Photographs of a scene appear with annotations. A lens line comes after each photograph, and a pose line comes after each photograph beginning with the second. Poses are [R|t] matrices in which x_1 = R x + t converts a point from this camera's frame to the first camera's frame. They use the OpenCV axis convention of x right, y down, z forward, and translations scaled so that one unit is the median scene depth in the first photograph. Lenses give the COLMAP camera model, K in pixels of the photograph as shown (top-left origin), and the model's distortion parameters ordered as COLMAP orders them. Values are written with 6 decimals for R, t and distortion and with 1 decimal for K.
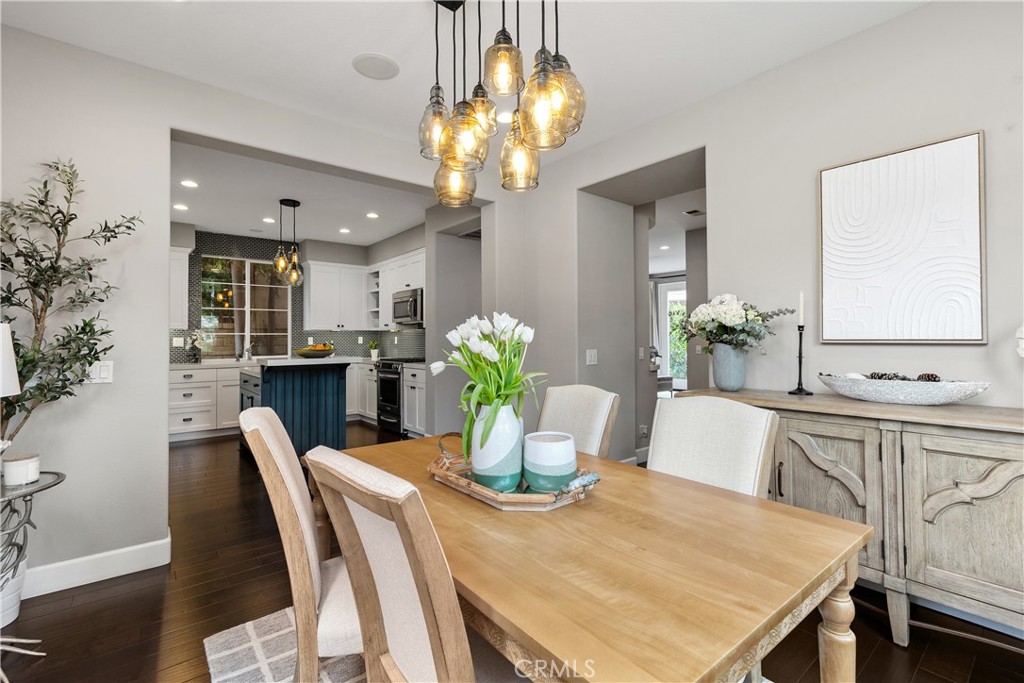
lens RADIAL K [[461.4, 0, 508.3], [0, 461.4, 327.0], [0, 0, 1]] dist [0.004607, -0.001226]
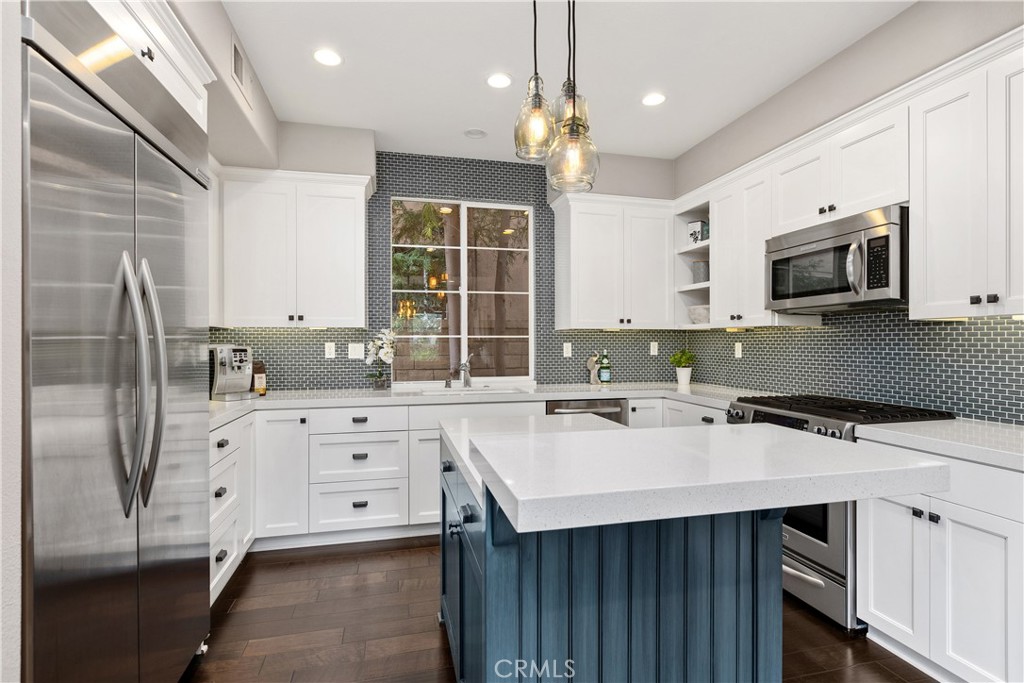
lens RADIAL K [[489.6, 0, 510.5], [0, 489.6, 341.1], [0, 0, 1]] dist [0.006153, 0.000496]
pose [[0.904272, 0.006477, -0.426907, -0.253065], [0.004961, 0.999658, 0.025675, 0.005409], [0.426928, -0.025335, 0.903931, 0.474385]]
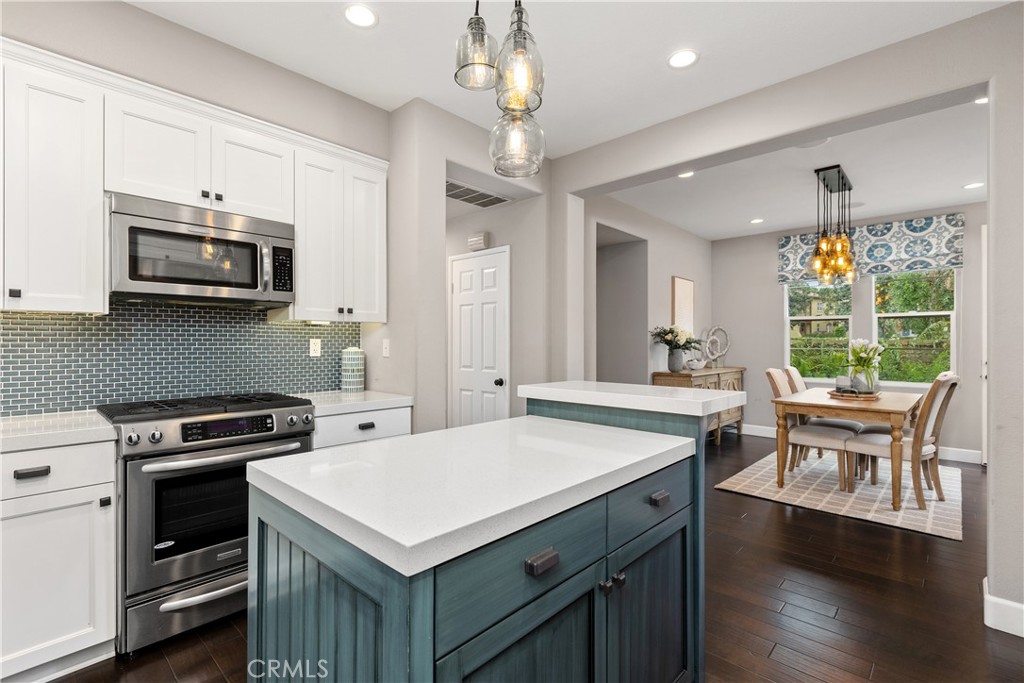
lens RADIAL K [[461.4, 0, 508.8], [0, 461.4, 342.0], [0, 0, 1]] dist [0.004607, -0.001226]
pose [[-0.125511, -0.003341, 0.992087, -0.624249], [-0.022539, 0.999746, 0.000515, 0.016755], [-0.991836, -0.022296, -0.125554, 0.824805]]
